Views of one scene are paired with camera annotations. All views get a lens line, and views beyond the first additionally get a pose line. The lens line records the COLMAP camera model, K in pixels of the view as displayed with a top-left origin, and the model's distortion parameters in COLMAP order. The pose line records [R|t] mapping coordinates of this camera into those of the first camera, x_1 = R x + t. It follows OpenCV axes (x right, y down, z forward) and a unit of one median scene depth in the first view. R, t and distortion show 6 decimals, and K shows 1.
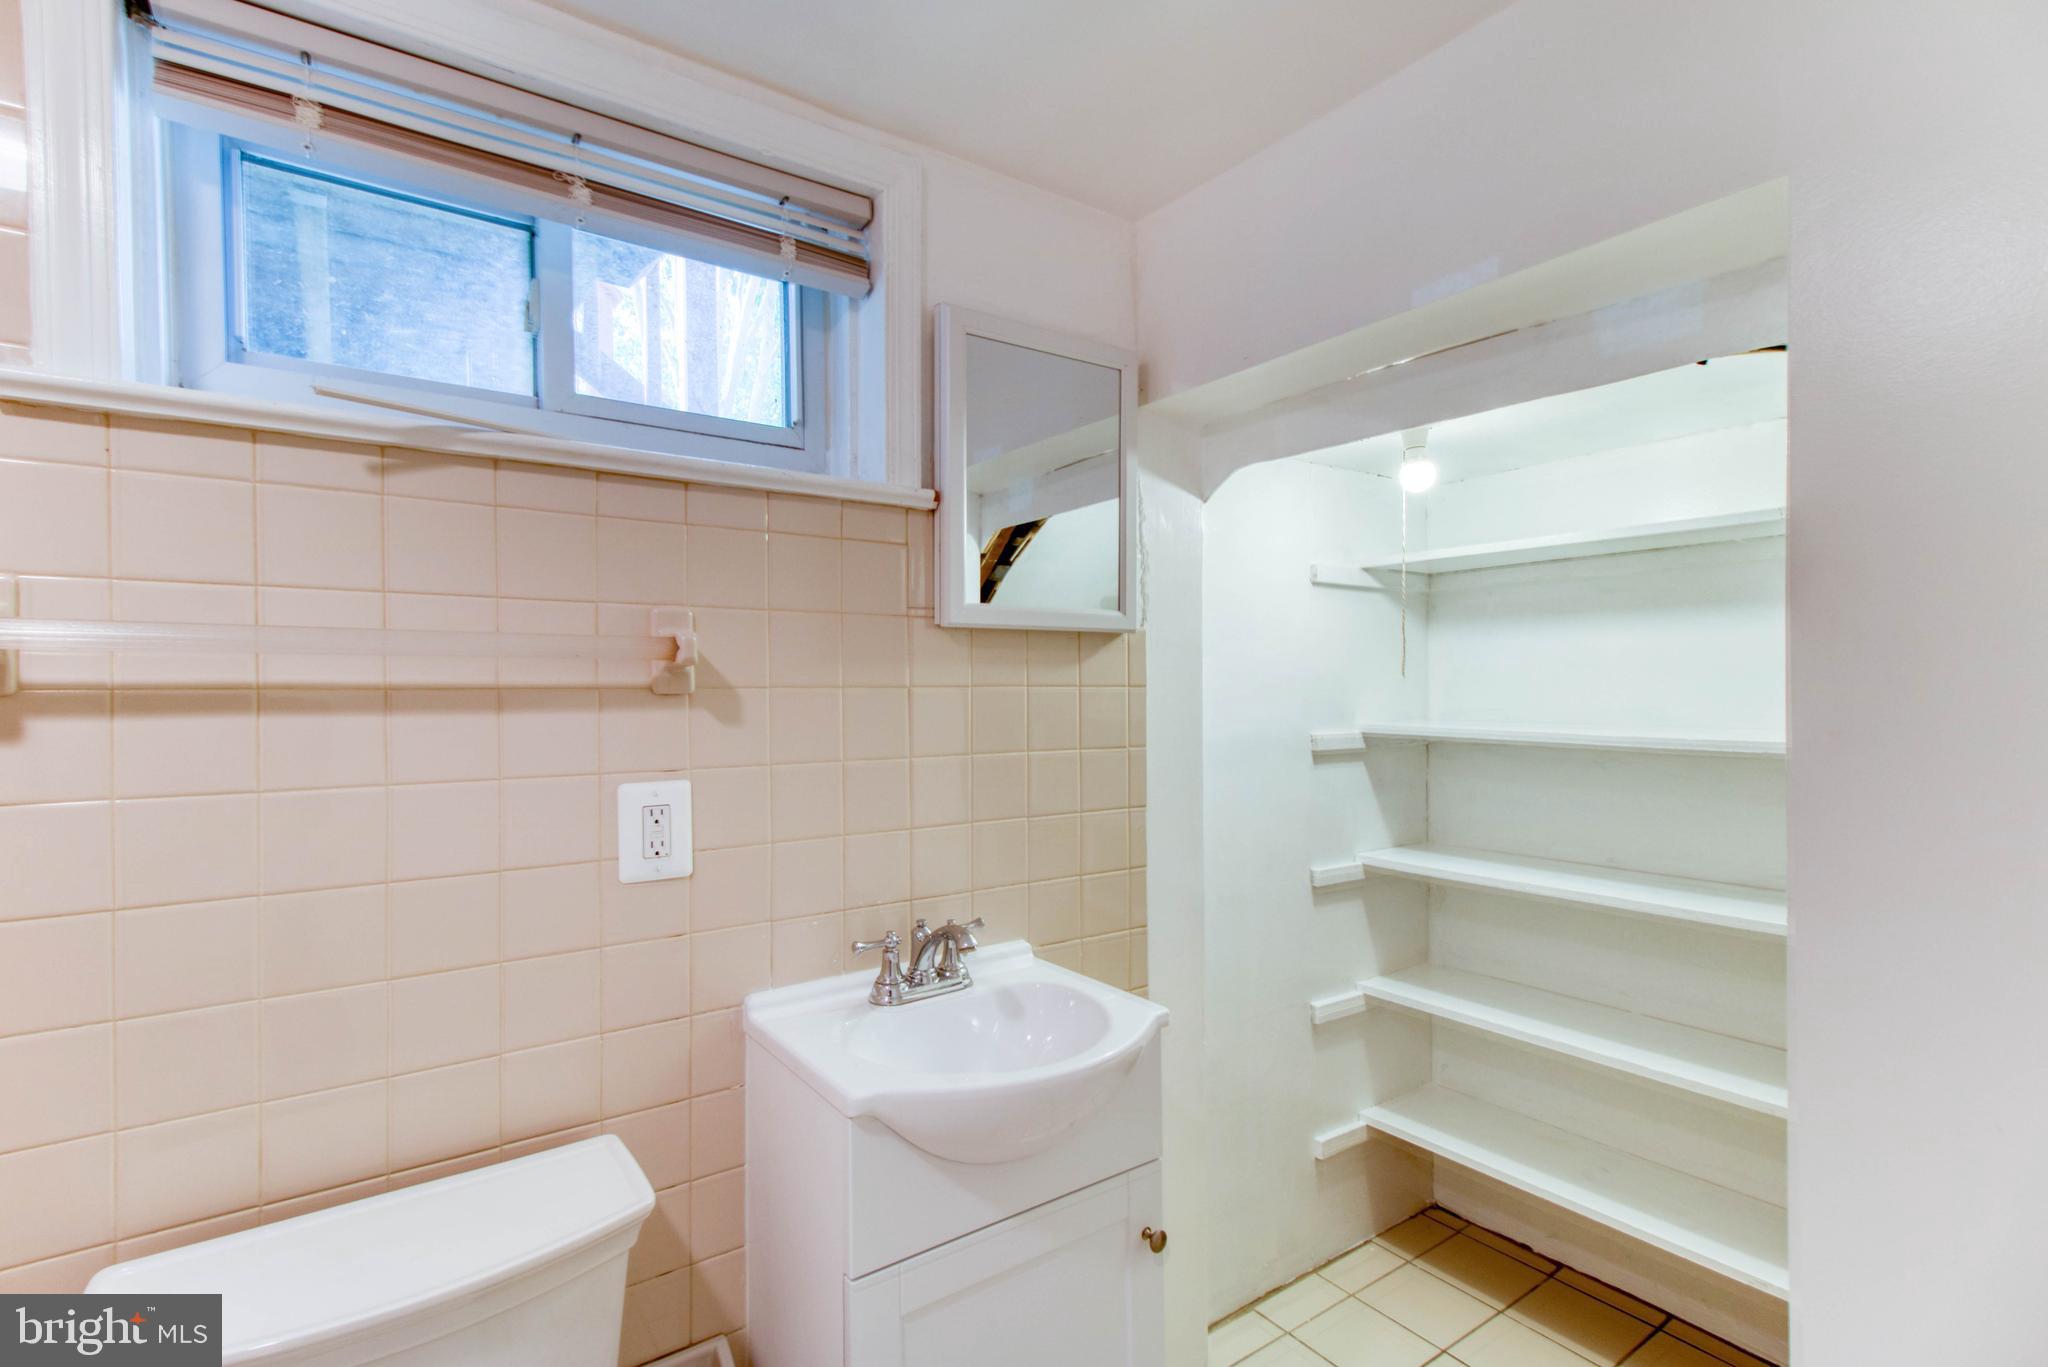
lens RADIAL K [[957.4, 0, 1019.1], [0, 957.4, 657.2], [0, 0, 1]] dist [-0.001982, -0.000825]
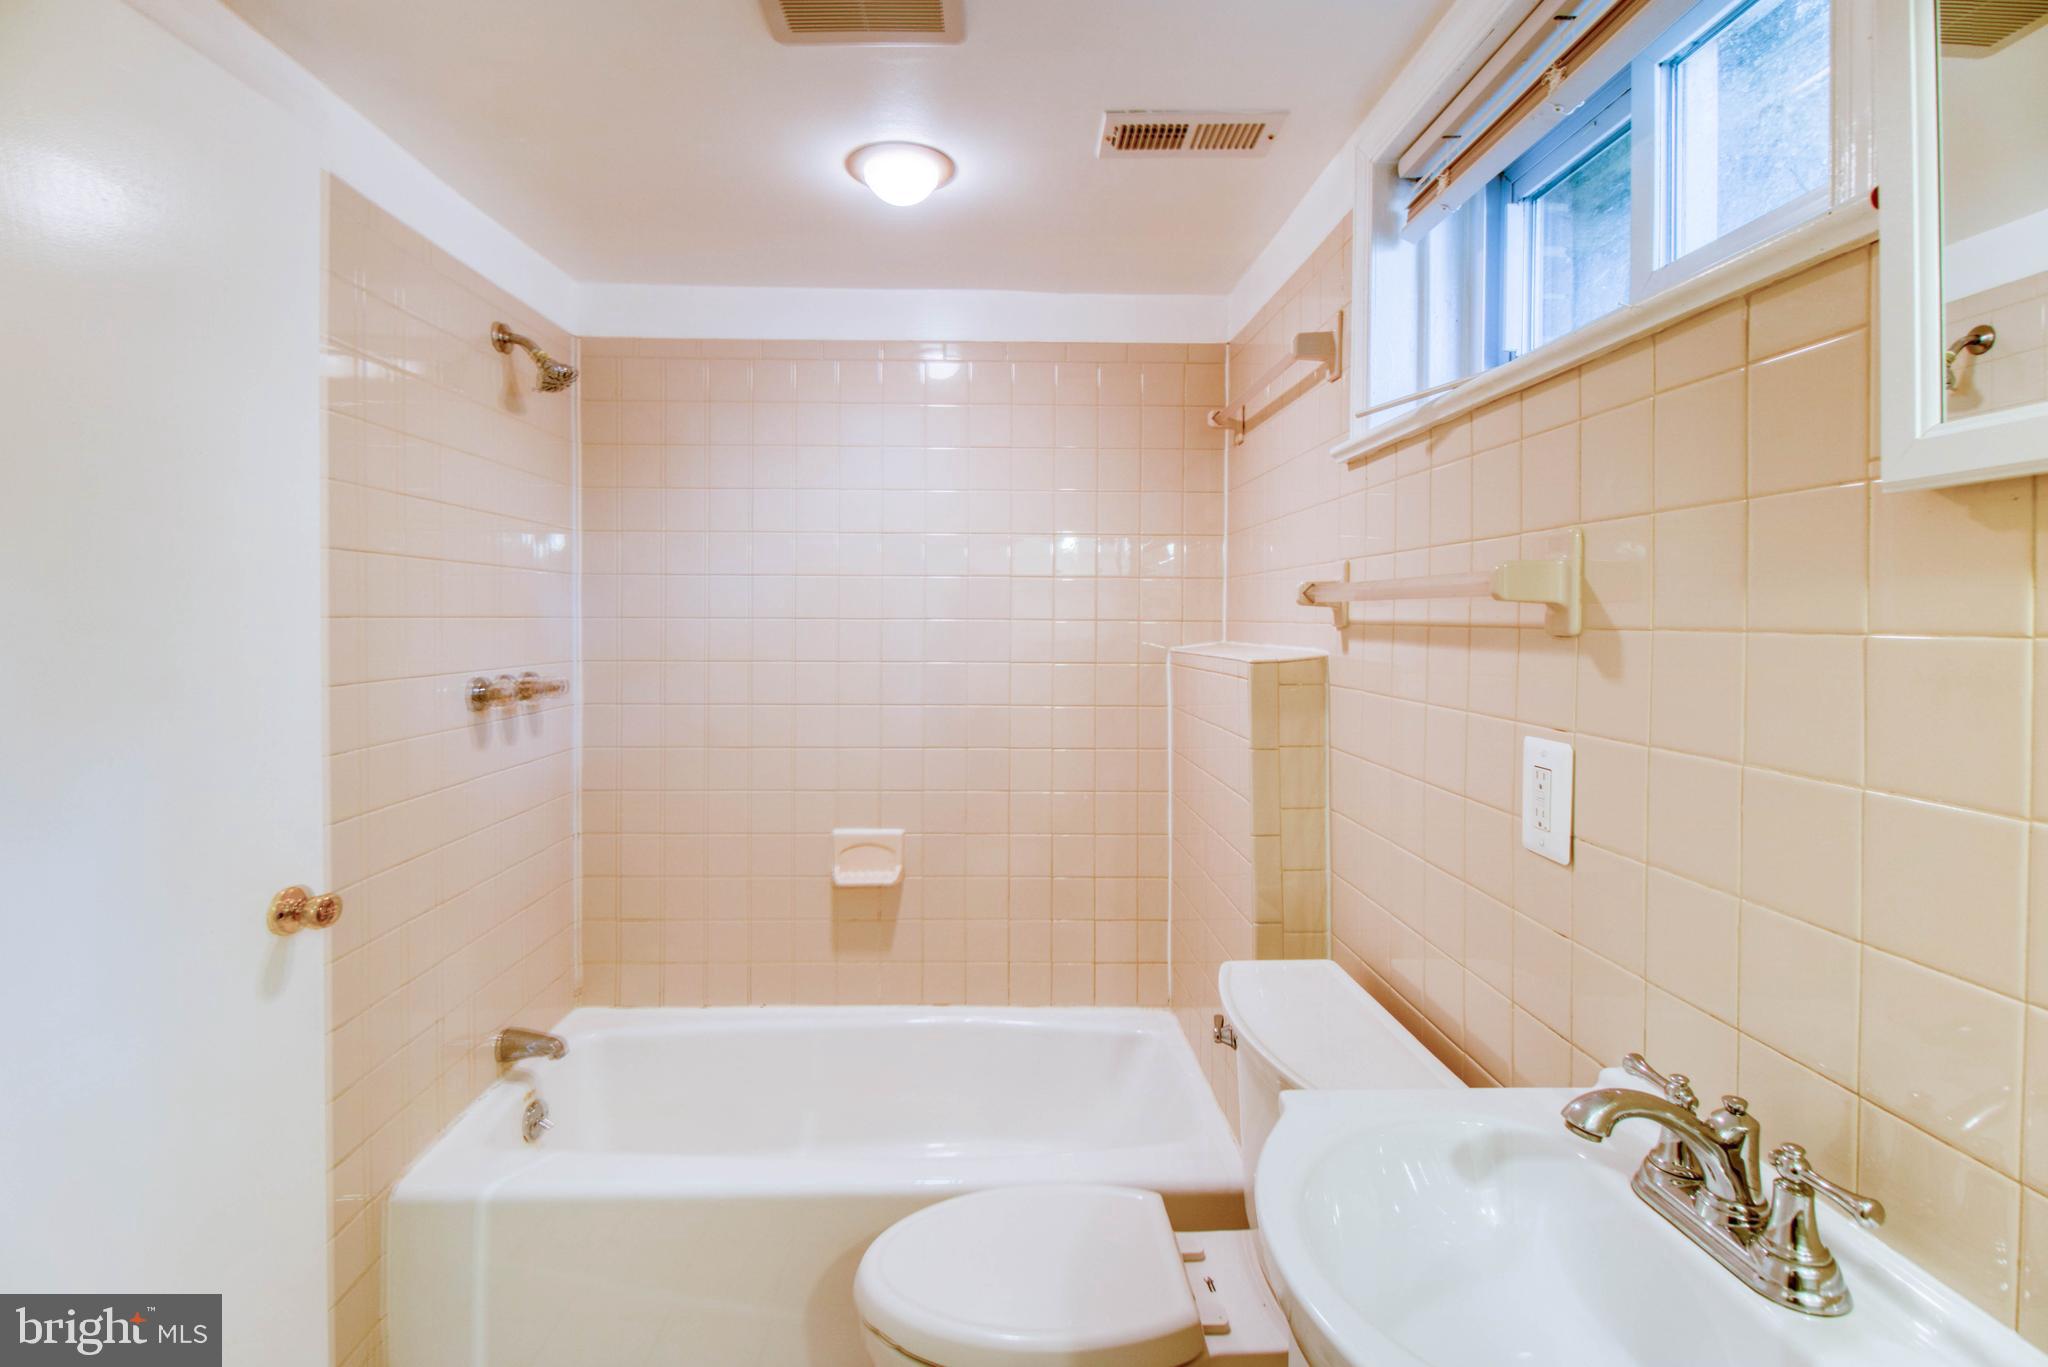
lens RADIAL K [[957.4, 0, 1019.1], [0, 957.4, 657.2], [0, 0, 1]] dist [-0.001982, -0.000825]
pose [[-0.543680, 0.021536, -0.839016, 0.571114], [0.000454, 0.999678, 0.025365, 0.036415], [0.839293, 0.013409, -0.543514, 1.050983]]
